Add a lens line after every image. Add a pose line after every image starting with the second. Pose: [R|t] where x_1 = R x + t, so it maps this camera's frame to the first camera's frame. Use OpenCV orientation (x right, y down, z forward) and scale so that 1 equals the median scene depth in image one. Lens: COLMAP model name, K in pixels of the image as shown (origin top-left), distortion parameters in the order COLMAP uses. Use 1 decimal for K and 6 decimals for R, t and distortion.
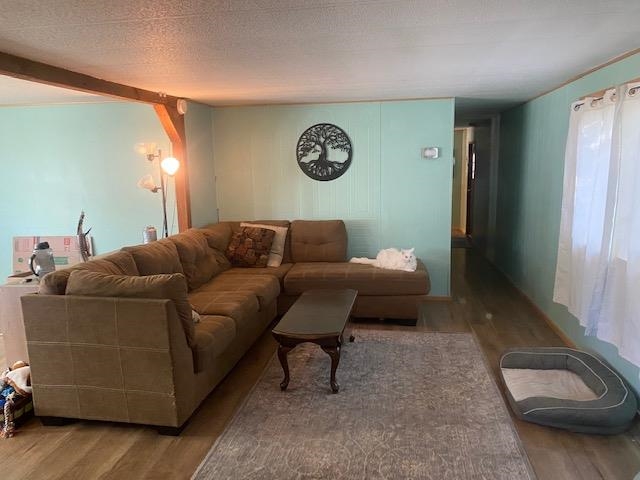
lens RADIAL K [[486.6, 0, 324.1], [0, 486.6, 246.4], [0, 0, 1]] dist [0.043415, -0.049115]
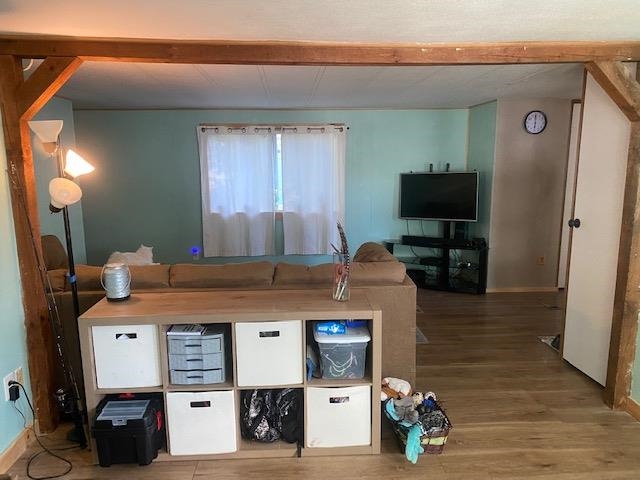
lens RADIAL K [[486.6, 0, 317.0], [0, 486.6, 240.0], [0, 0, 1]] dist [0.043415, -0.049115]
pose [[-0.198605, -0.135320, 0.970693, -0.992637], [0.174925, 0.969625, 0.170961, -0.127762], [-0.964343, 0.203752, -0.168901, 0.863032]]
